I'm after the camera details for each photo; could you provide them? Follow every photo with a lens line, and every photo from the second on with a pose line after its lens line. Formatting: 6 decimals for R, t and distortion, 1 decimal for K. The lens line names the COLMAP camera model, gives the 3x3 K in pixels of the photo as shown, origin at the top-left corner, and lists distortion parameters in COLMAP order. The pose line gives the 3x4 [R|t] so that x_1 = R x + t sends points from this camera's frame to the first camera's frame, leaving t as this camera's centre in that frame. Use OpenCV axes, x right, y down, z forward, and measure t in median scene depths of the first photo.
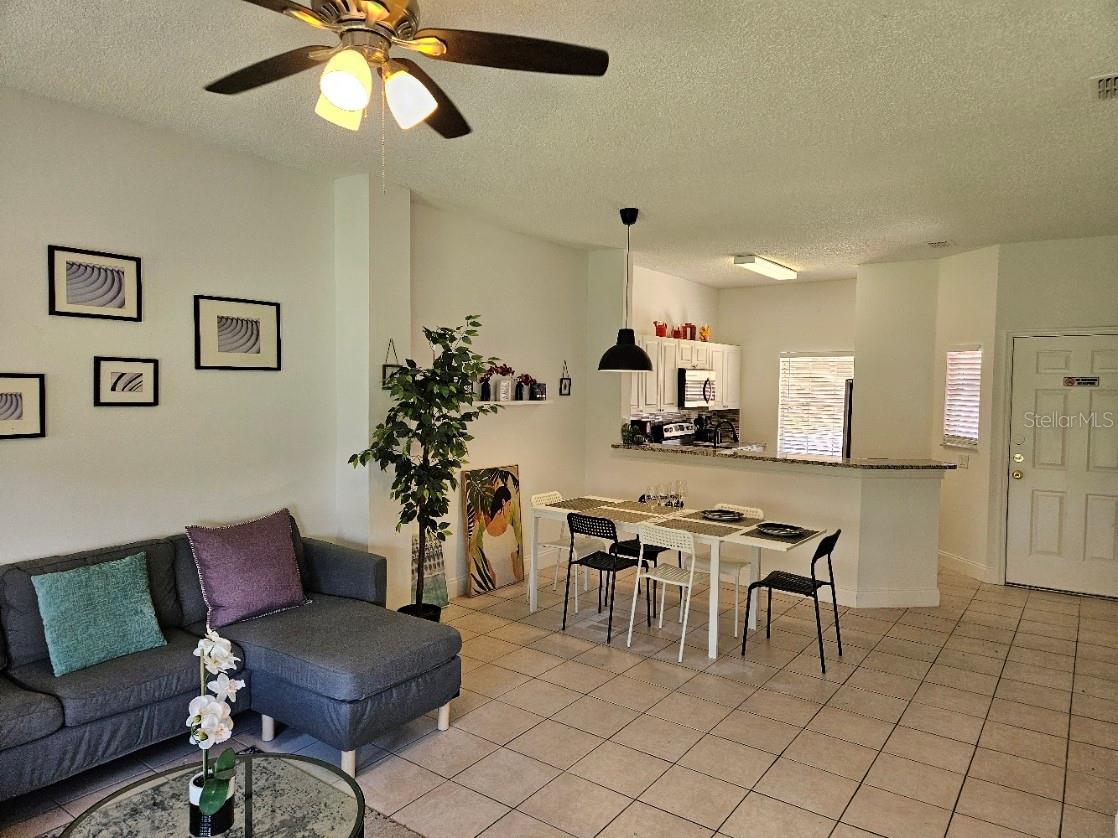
lens RADIAL K [[733.9, 0, 559.0], [0, 733.9, 419.0], [0, 0, 1]] dist [0.034810, -0.001165]
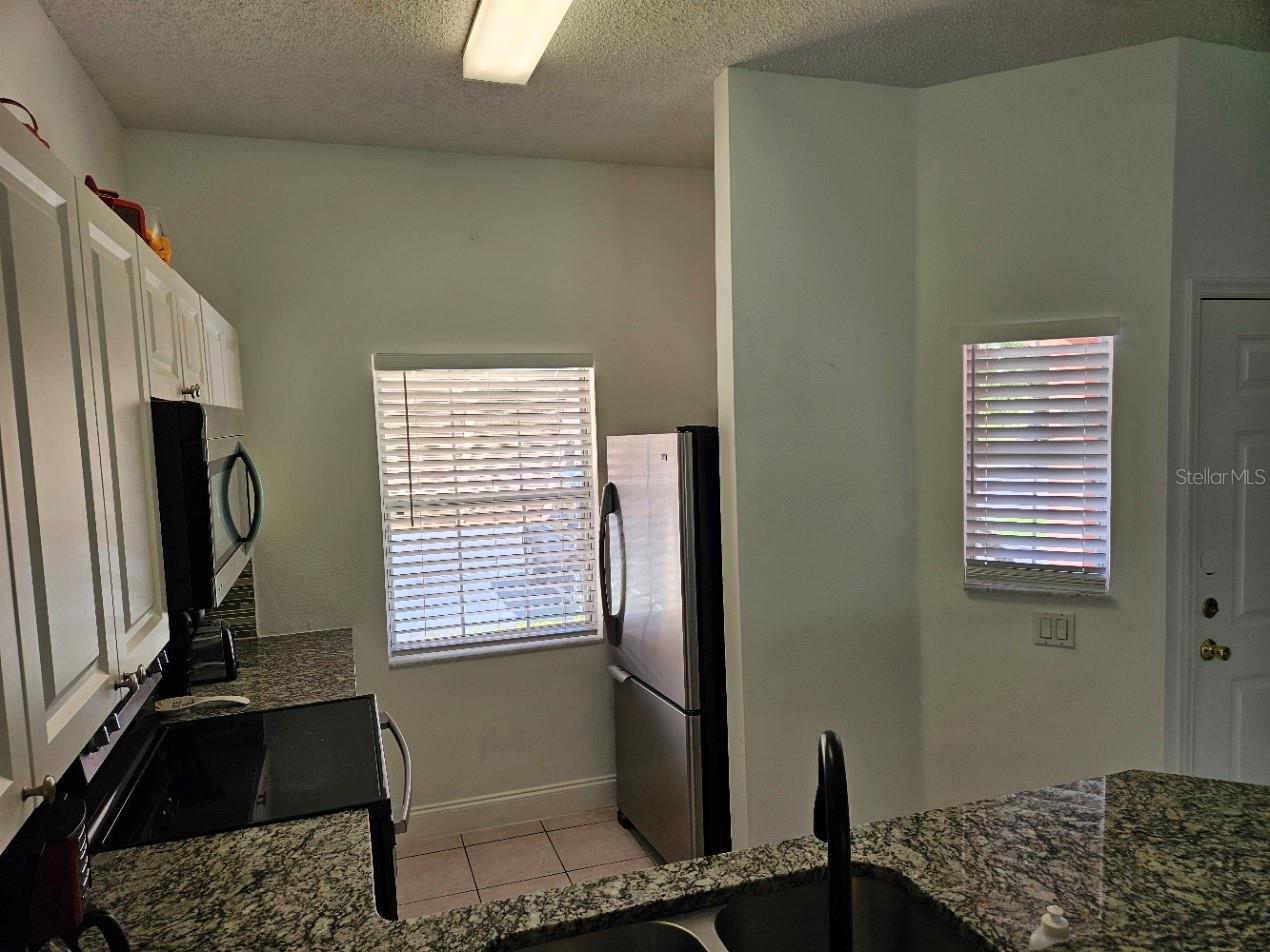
lens RADIAL K [[854.3, 0, 635.0], [0, 854.3, 476.0], [0, 0, 1]] dist [0.054807, -0.001660]
pose [[0.571806, -0.087022, 0.815761, 0.063601], [0.077655, 0.995635, 0.051778, -0.059280], [-0.816705, 0.033741, 0.576067, 0.880221]]
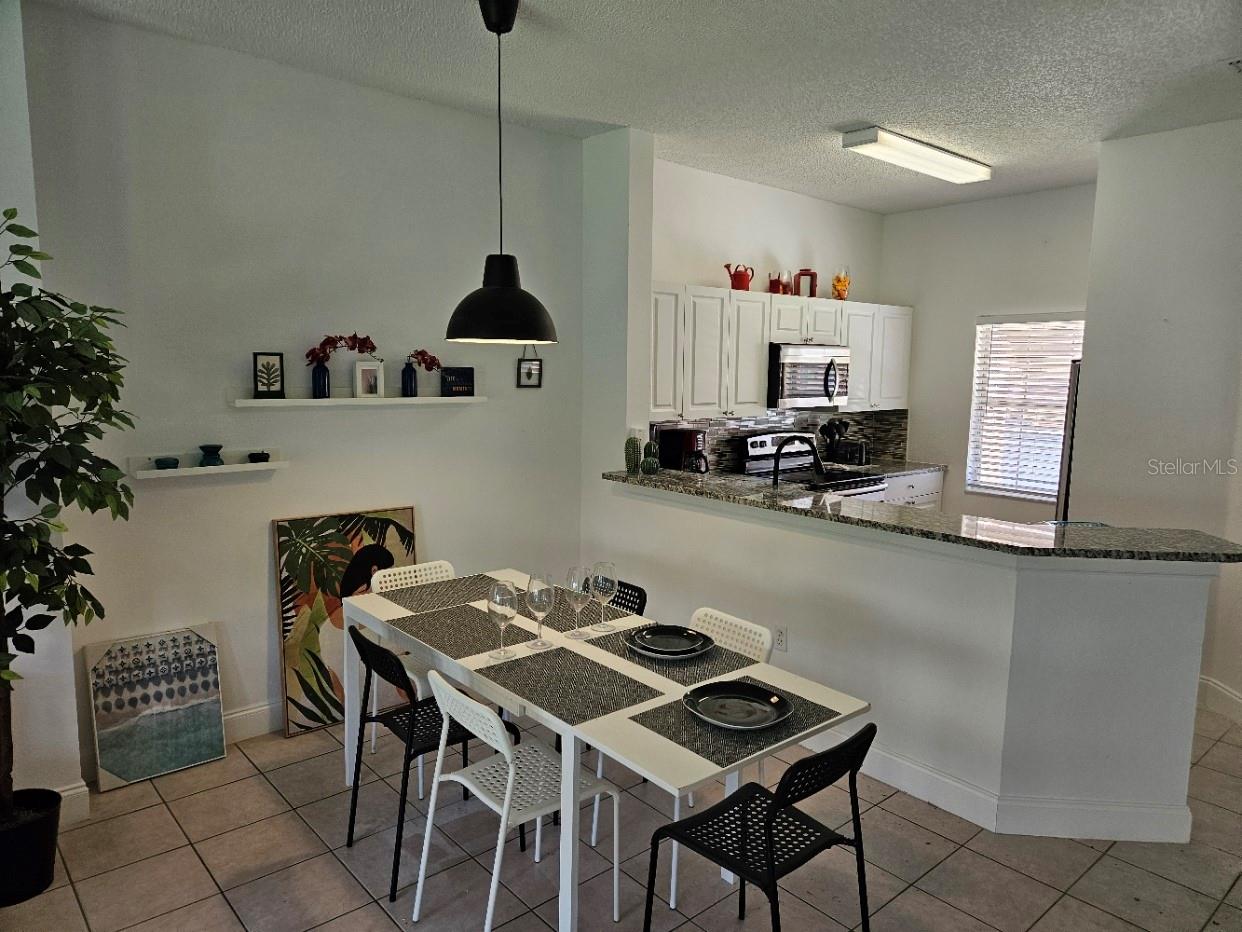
lens RADIAL K [[837.6, 0, 623.1], [0, 837.6, 476.6], [0, 0, 1]] dist [0.028977, -0.000997]
pose [[0.977040, 0.027922, -0.211217, 0.217359], [-0.011347, 0.996787, 0.079284, -0.014618], [0.212752, -0.075067, 0.974218, 0.335906]]
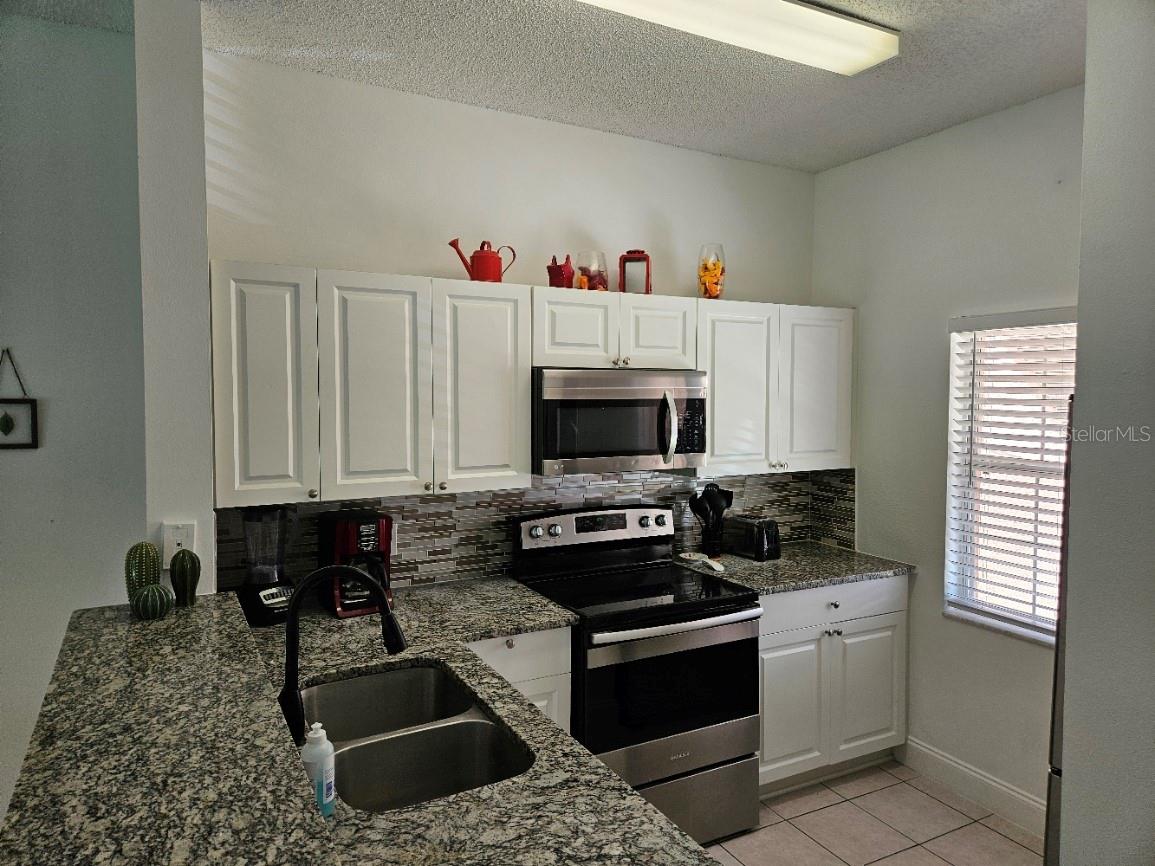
lens RADIAL K [[765.7, 0, 576.4], [0, 765.7, 425.0], [0, 0, 1]] dist [0.061973, 0.000425]
pose [[0.903784, 0.009815, -0.427876, 0.386086], [-0.015424, 0.999835, -0.009646, -0.041795], [0.427710, 0.015317, 0.903786, 0.756023]]
